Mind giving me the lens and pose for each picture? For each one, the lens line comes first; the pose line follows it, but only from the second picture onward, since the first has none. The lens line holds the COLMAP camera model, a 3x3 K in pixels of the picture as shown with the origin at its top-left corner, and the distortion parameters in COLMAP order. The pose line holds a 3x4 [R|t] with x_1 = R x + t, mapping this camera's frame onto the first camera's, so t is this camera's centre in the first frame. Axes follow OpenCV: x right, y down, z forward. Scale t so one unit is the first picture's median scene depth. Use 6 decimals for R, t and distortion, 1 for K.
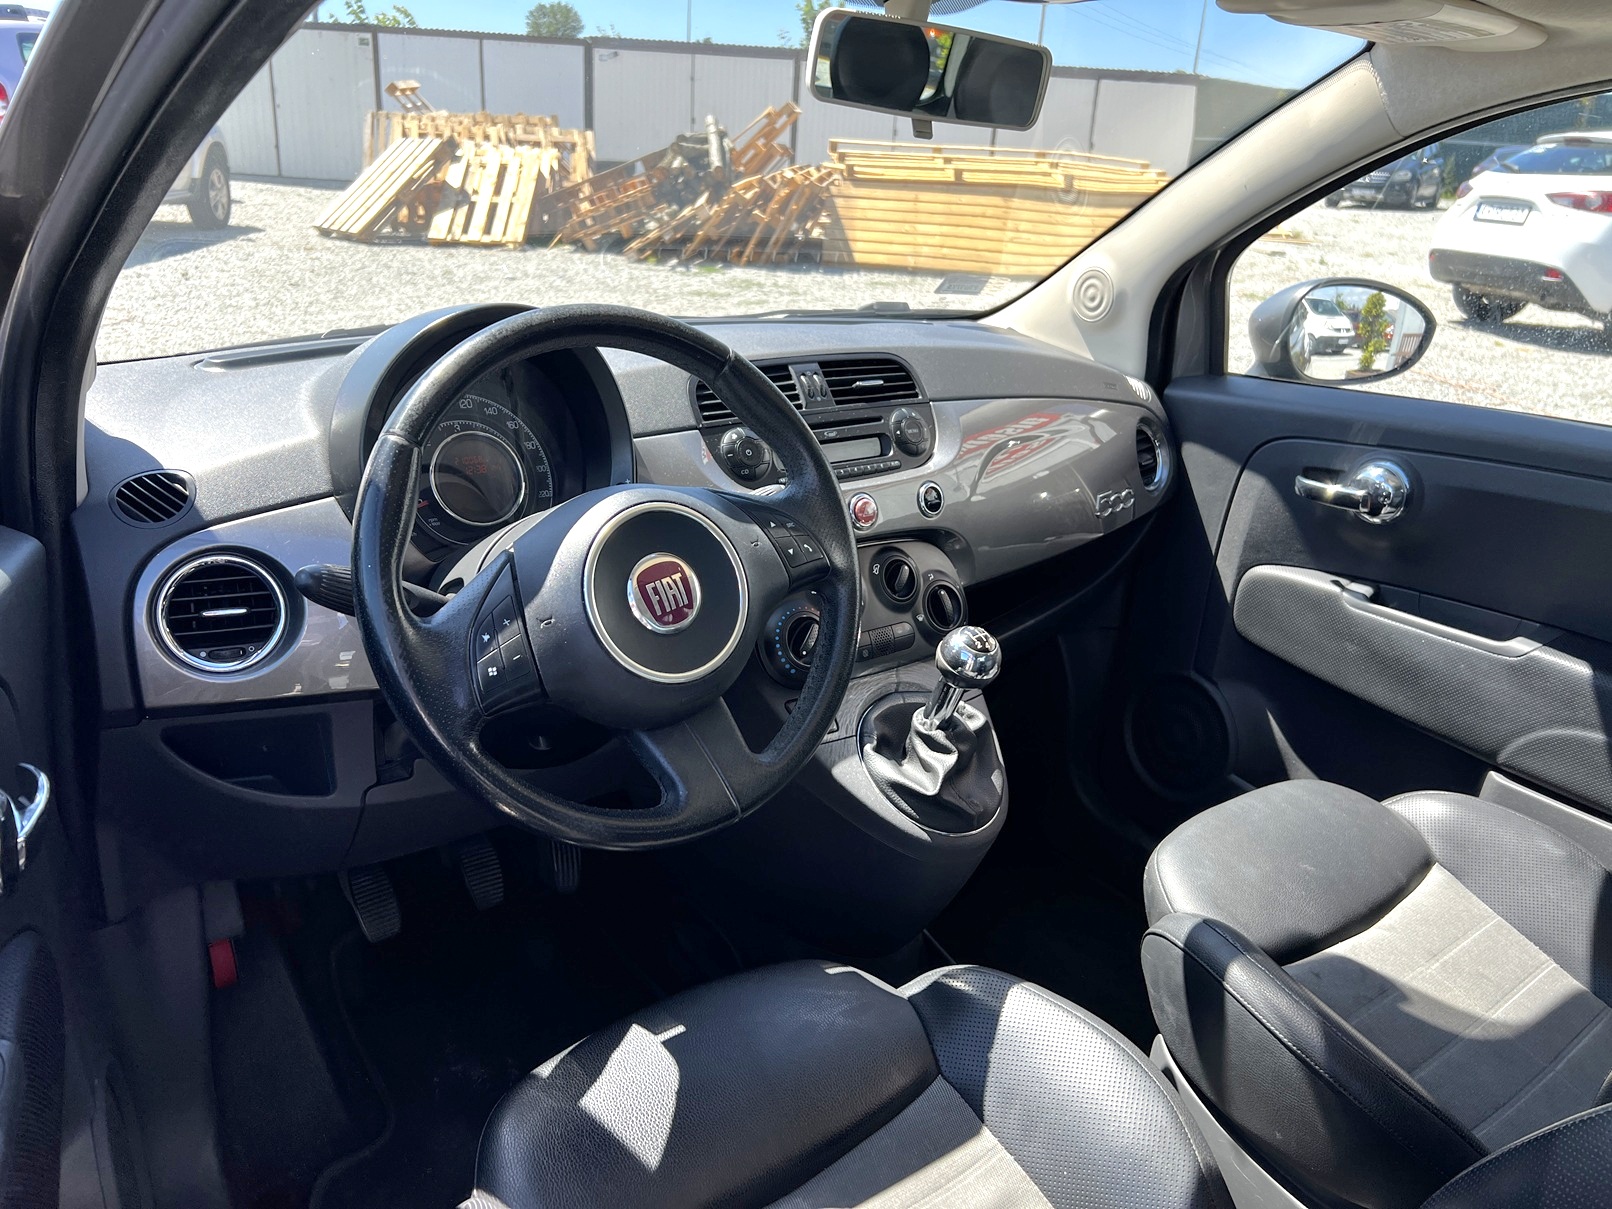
lens RADIAL K [[1217.0, 0, 809.8], [0, 1217.0, 605.2], [0, 0, 1]] dist [-0.017265, -0.015976]
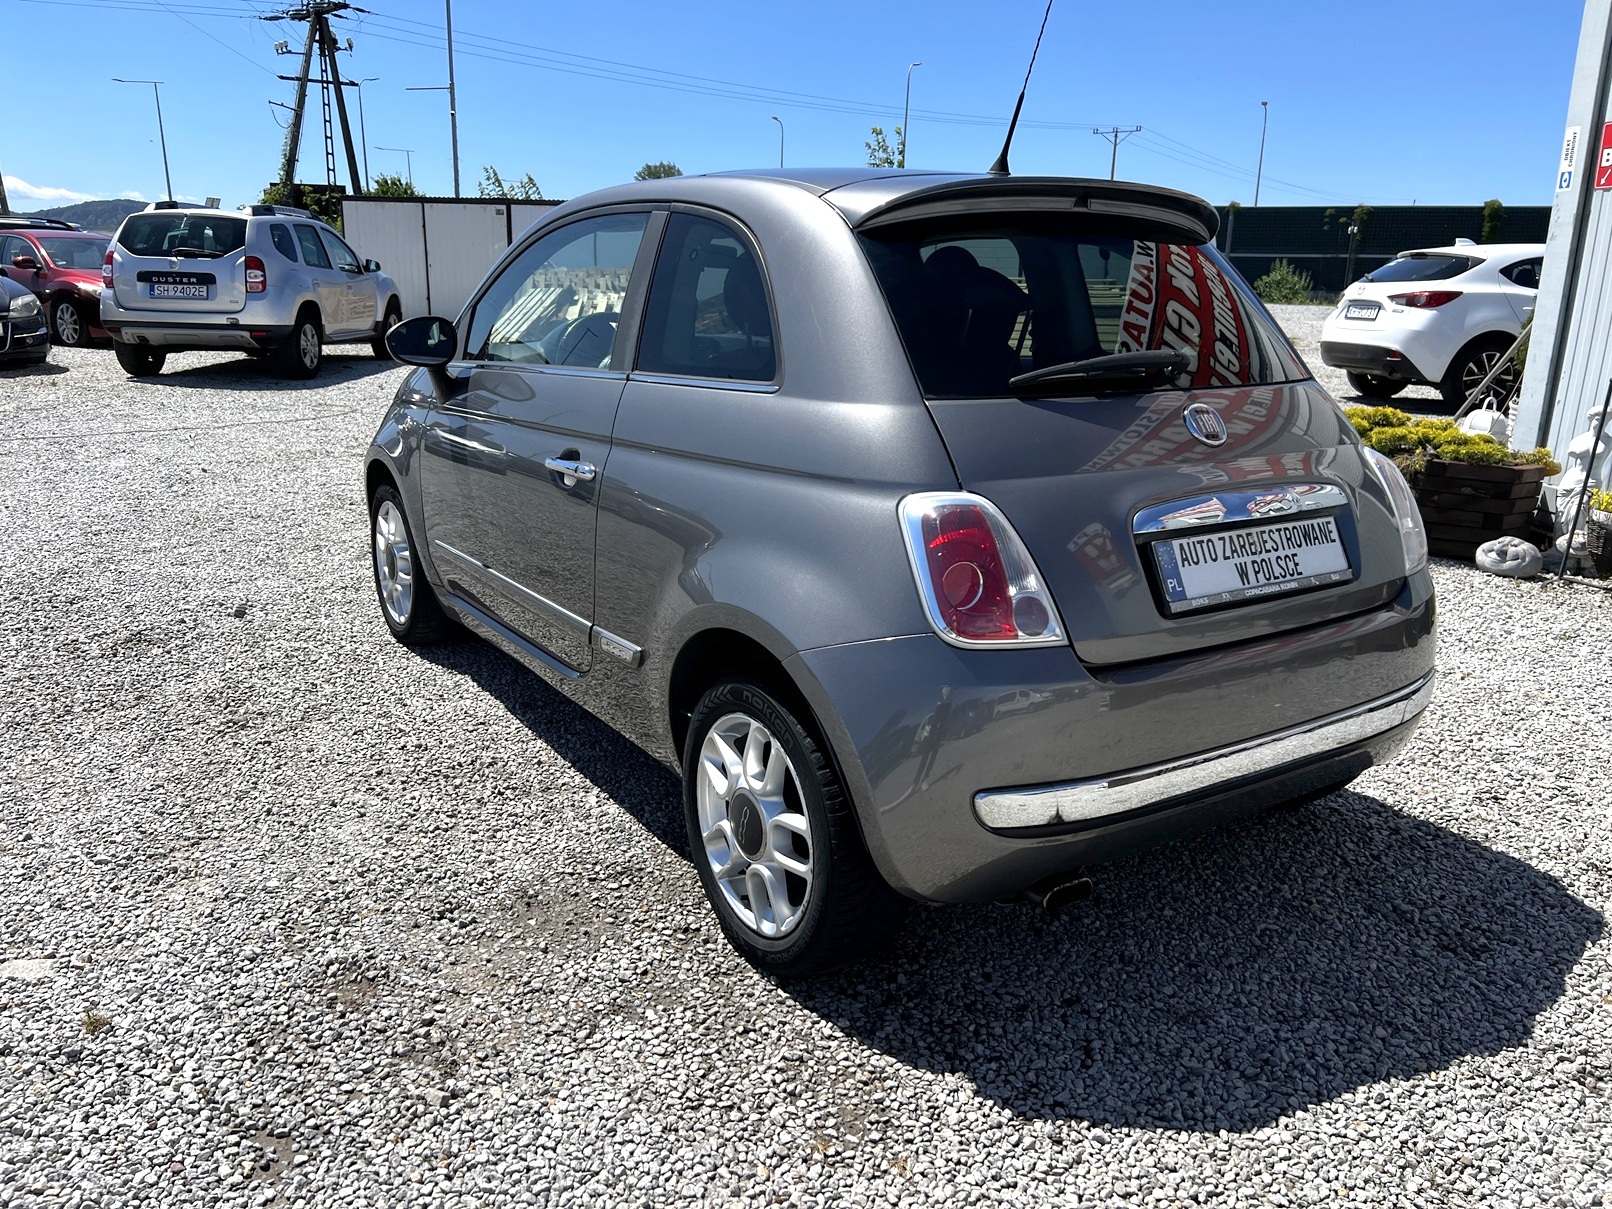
lens RADIAL K [[1217.0, 0, 799.4], [0, 1217.0, 604.8], [0, 0, 1]] dist [-0.017265, -0.015976]
pose [[0.995545, -0.013783, -0.093278, 0.085243], [0.004154, 0.994709, -0.102651, 0.113906], [0.094199, 0.101806, 0.990334, -0.301522]]
